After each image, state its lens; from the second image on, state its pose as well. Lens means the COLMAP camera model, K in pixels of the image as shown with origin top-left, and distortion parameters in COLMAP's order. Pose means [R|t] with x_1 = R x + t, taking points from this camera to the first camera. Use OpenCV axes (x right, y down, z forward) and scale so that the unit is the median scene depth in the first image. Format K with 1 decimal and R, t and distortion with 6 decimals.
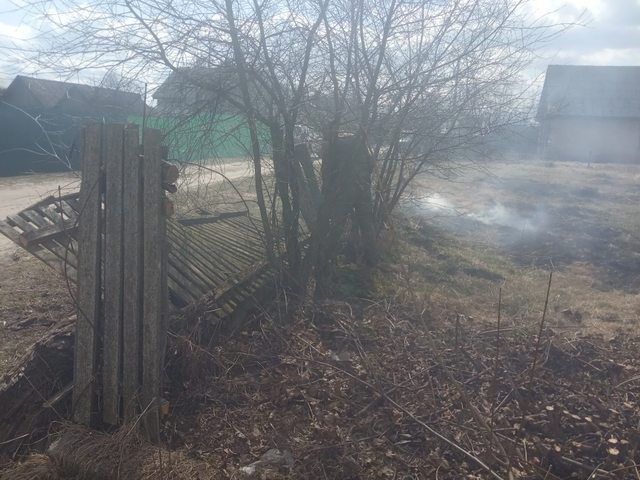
lens RADIAL K [[563.7, 0, 320.0], [0, 563.7, 240.0], [0, 0, 1]] dist [0.004908, -0.015750]
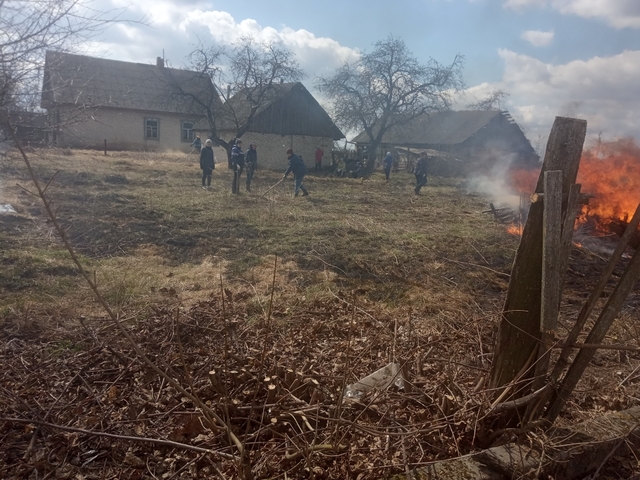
lens RADIAL K [[563.7, 0, 320.0], [0, 563.7, 240.0], [0, 0, 1]] dist [0.004908, -0.015750]
pose [[0.595587, -0.138390, 0.791280, -0.243622], [0.115075, 0.989587, 0.086458, -0.030320], [-0.795006, 0.039563, 0.605310, 0.093052]]
